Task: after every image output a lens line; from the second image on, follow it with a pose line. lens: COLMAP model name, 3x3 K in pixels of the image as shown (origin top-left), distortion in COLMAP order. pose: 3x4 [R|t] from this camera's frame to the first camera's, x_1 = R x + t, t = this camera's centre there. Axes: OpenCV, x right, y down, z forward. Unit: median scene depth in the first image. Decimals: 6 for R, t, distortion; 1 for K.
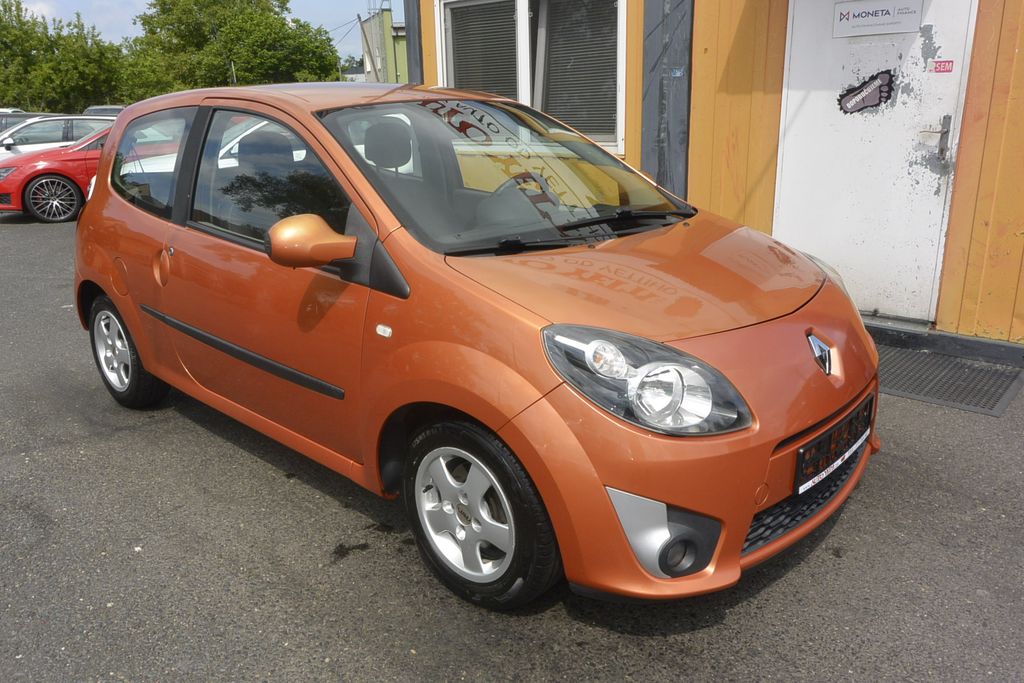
lens RADIAL K [[787.1, 0, 501.7], [0, 787.1, 340.1], [0, 0, 1]] dist [0.011382, -0.005201]
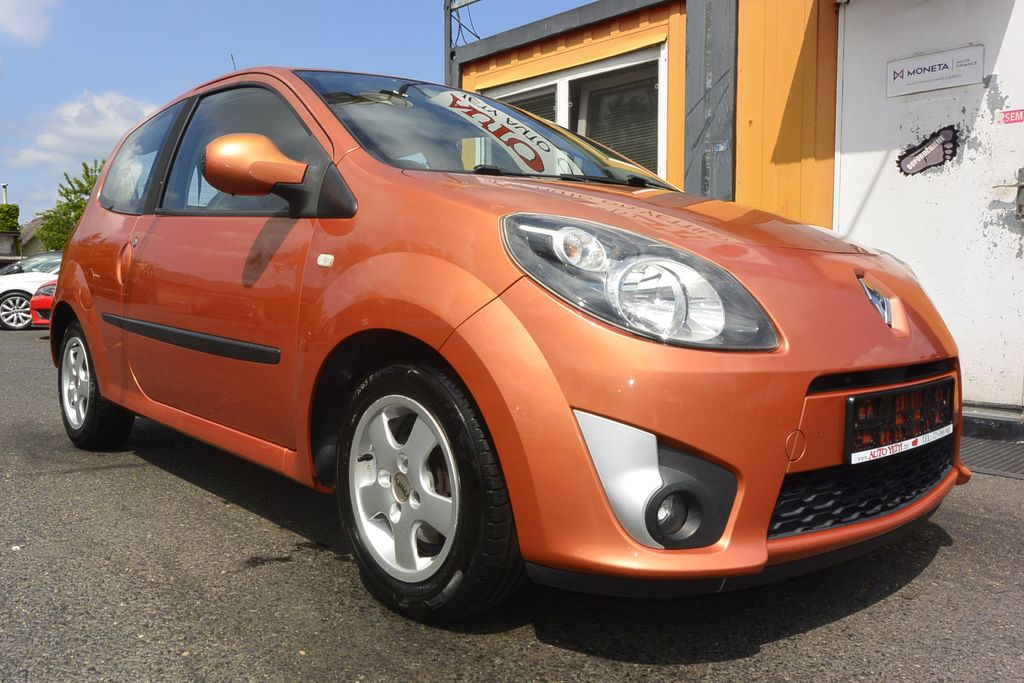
lens RADIAL K [[817.4, 0, 497.6], [0, 817.4, 336.6], [0, 0, 1]] dist [-0.024466, 0.017361]
pose [[0.995937, 0.038913, -0.081216, 0.055383], [-0.056536, 0.972131, -0.227519, 0.135844], [0.070099, 0.231186, 0.970381, 0.113561]]
